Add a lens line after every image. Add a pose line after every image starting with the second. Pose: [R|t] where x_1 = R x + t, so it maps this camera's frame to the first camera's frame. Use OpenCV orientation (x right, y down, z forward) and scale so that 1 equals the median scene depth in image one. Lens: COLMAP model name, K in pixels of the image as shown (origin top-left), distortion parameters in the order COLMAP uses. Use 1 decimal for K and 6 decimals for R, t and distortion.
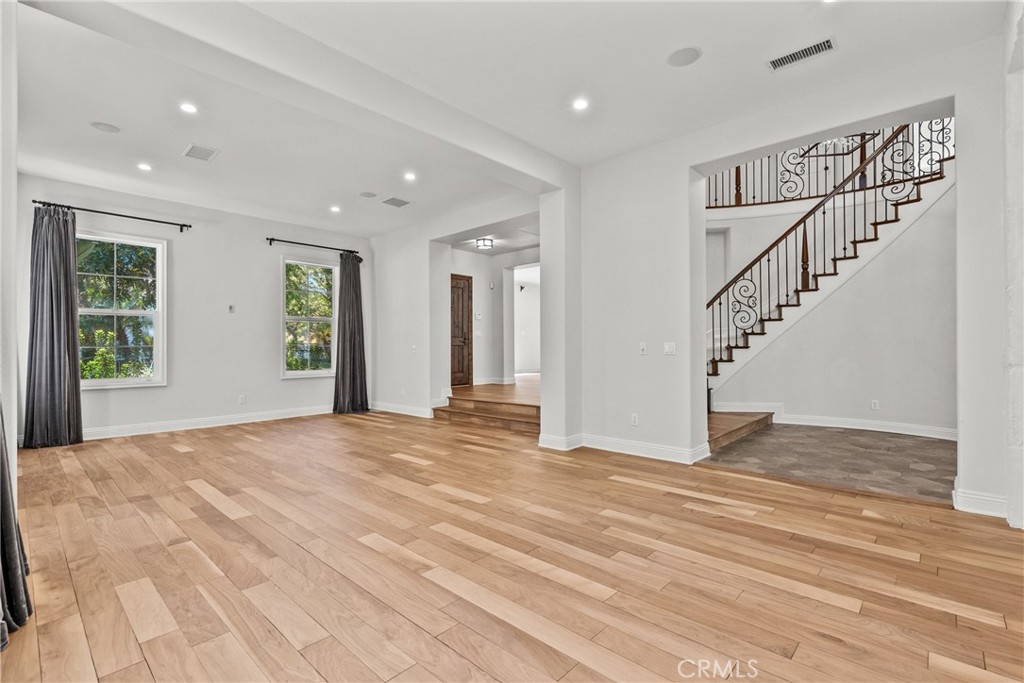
lens RADIAL K [[465.8, 0, 511.9], [0, 465.8, 341.2], [0, 0, 1]] dist [-0.001962, -0.000308]
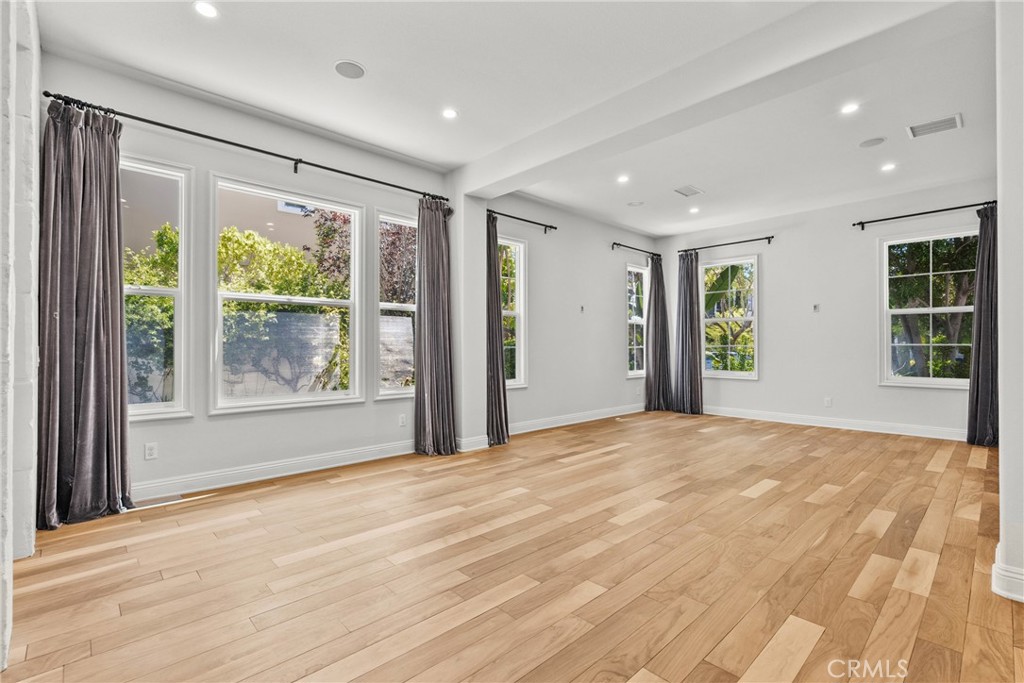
lens RADIAL K [[465.8, 0, 512.3], [0, 465.8, 347.1], [0, 0, 1]] dist [-0.001962, -0.000308]
pose [[-0.068388, 0.004434, -0.997649, 0.845534], [0.013144, 0.999907, 0.003543, 0.000474], [0.997572, -0.012871, -0.068440, 0.862879]]
